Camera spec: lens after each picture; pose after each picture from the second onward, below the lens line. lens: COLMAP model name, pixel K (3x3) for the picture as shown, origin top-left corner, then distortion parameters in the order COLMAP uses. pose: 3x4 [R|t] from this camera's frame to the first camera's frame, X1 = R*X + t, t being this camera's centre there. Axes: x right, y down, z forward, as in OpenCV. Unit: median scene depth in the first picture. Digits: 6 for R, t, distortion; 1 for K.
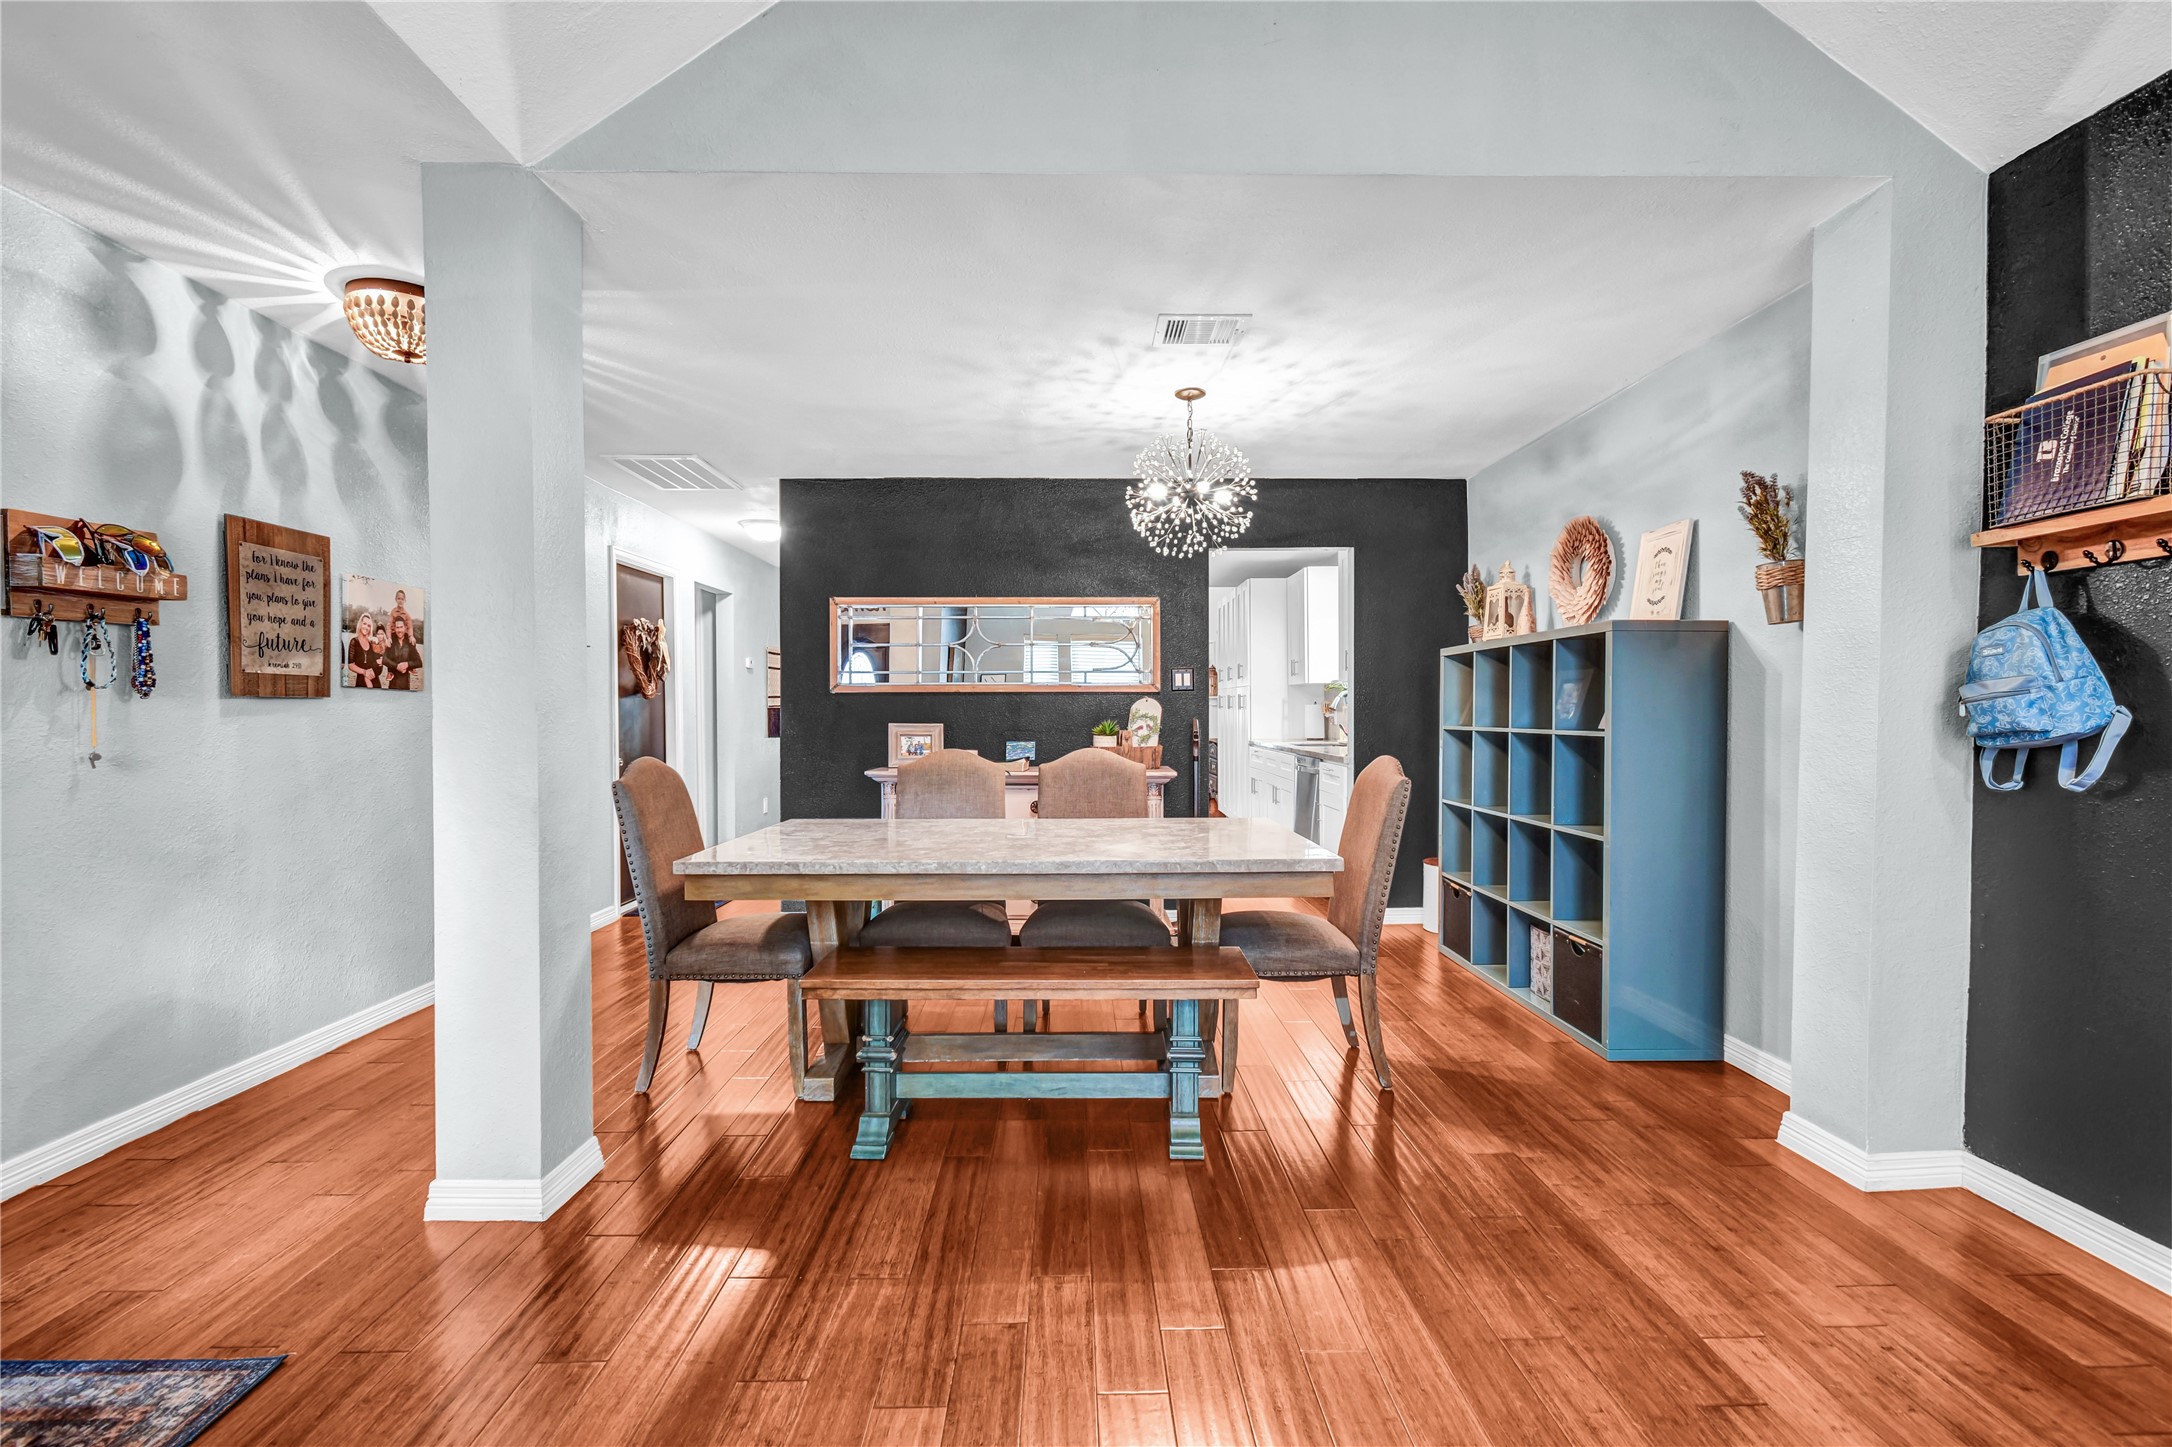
lens RADIAL K [[956.9, 0, 1091.2], [0, 956.9, 723.7], [0, 0, 1]] dist [0.006029, -0.001724]
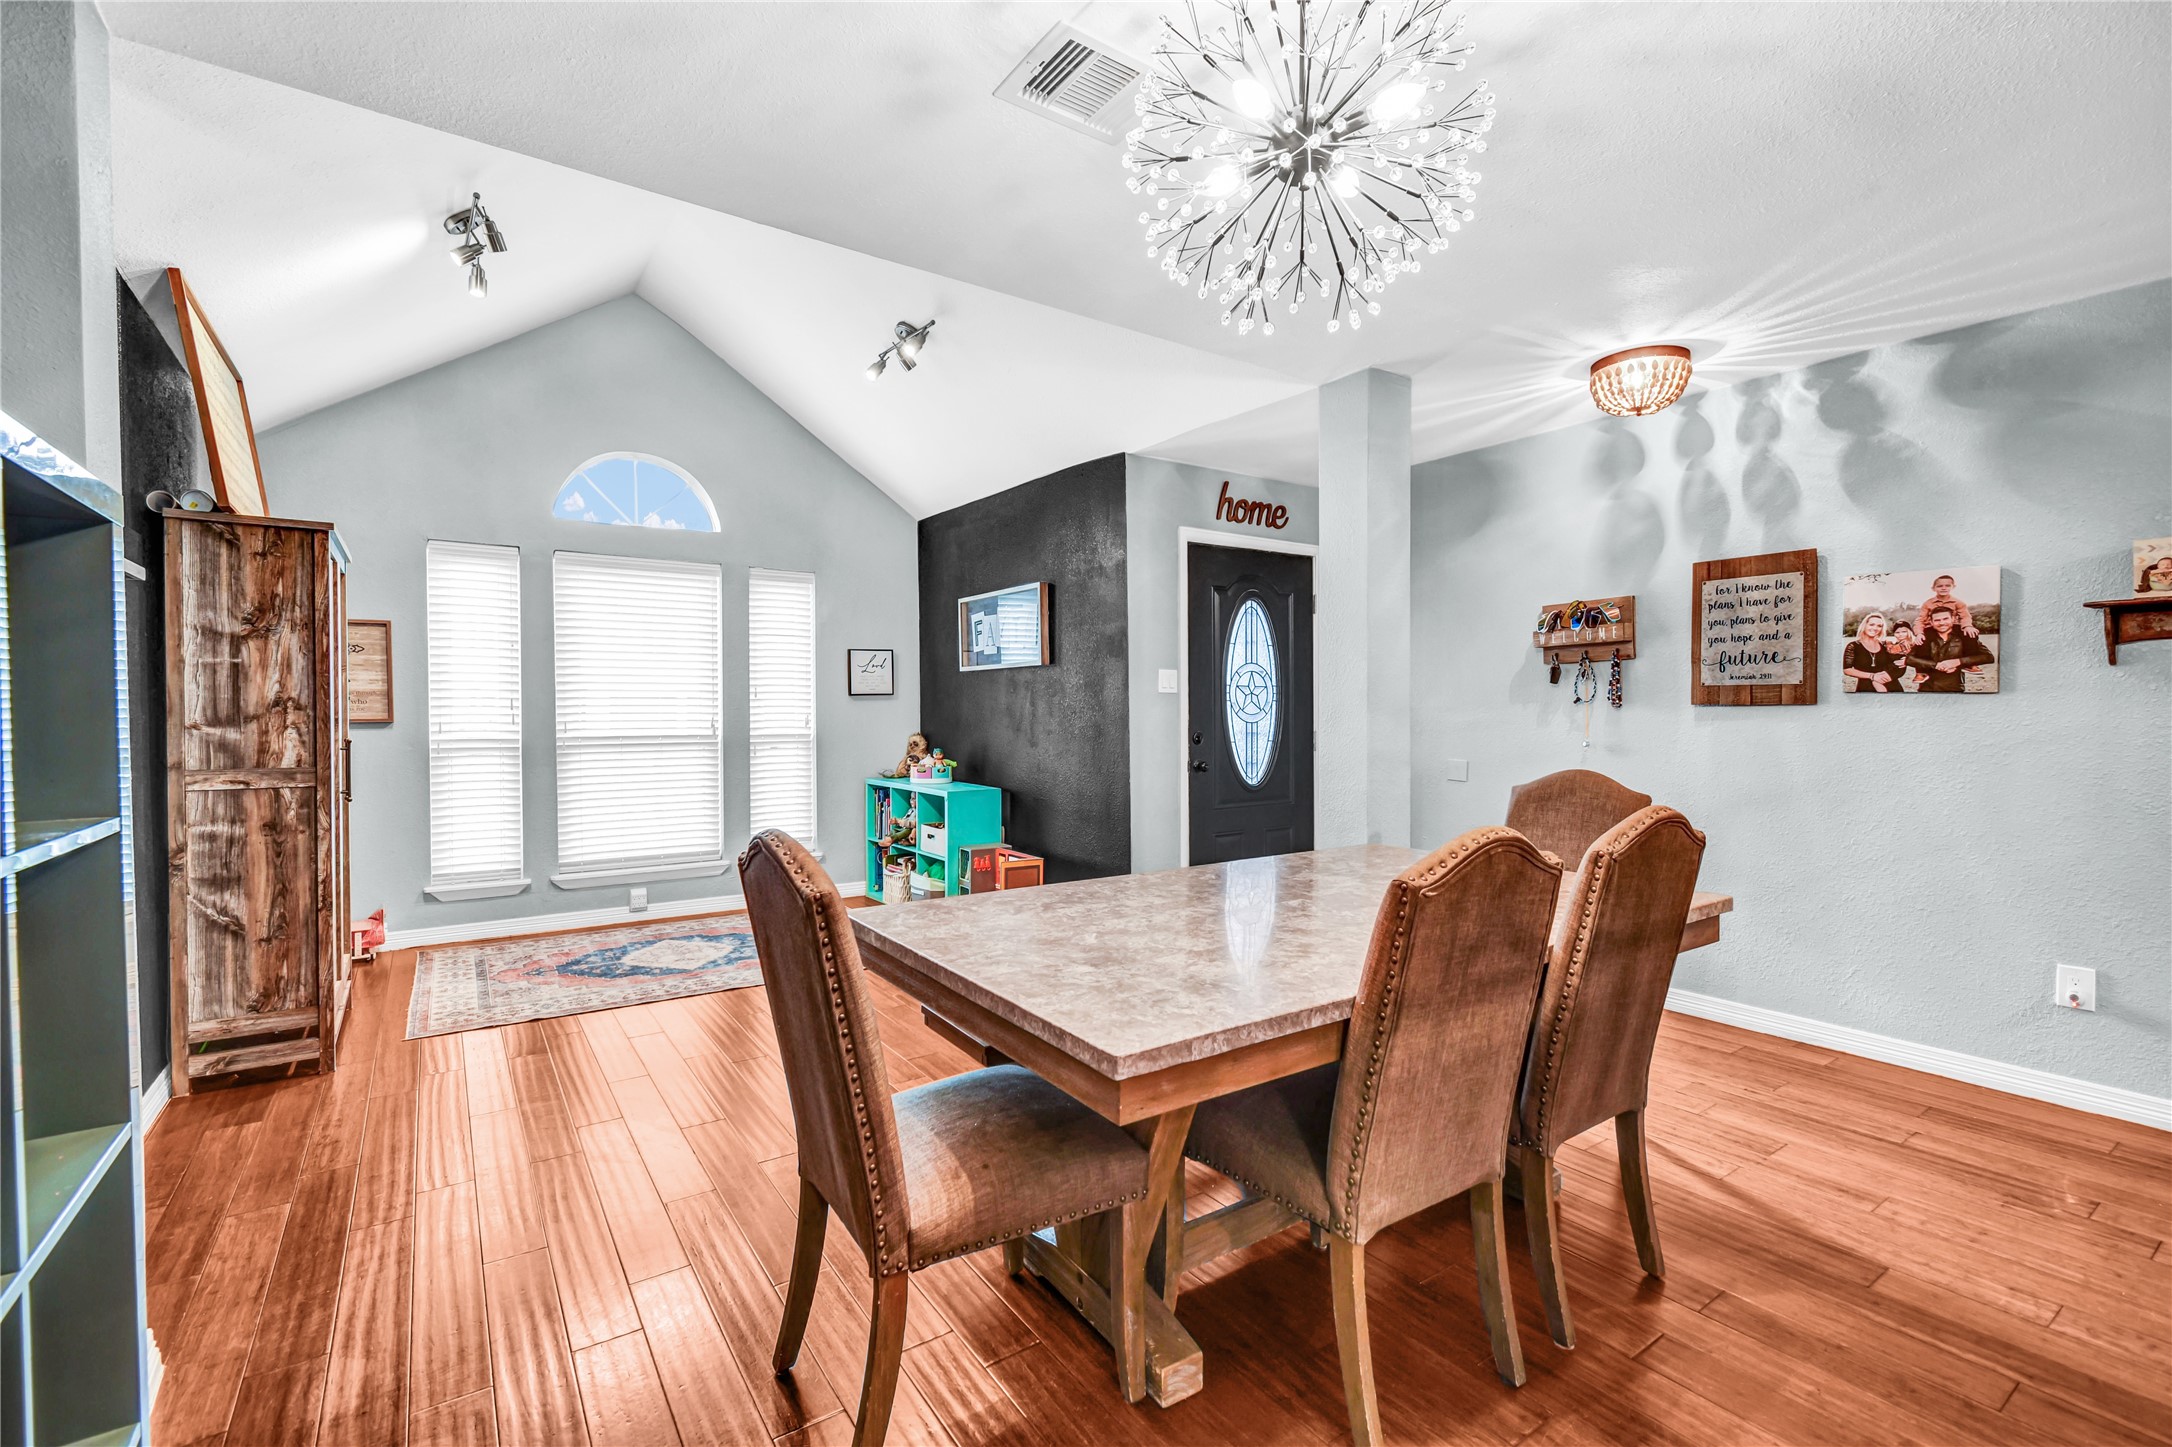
lens RADIAL K [[956.9, 0, 1091.2], [0, 956.9, 723.7], [0, 0, 1]] dist [0.006029, -0.001724]
pose [[-0.835584, 0.015078, -0.549156, 0.433113], [-0.000764, 0.999590, 0.028609, -0.035544], [0.549363, 0.024325, -0.835230, 1.463609]]
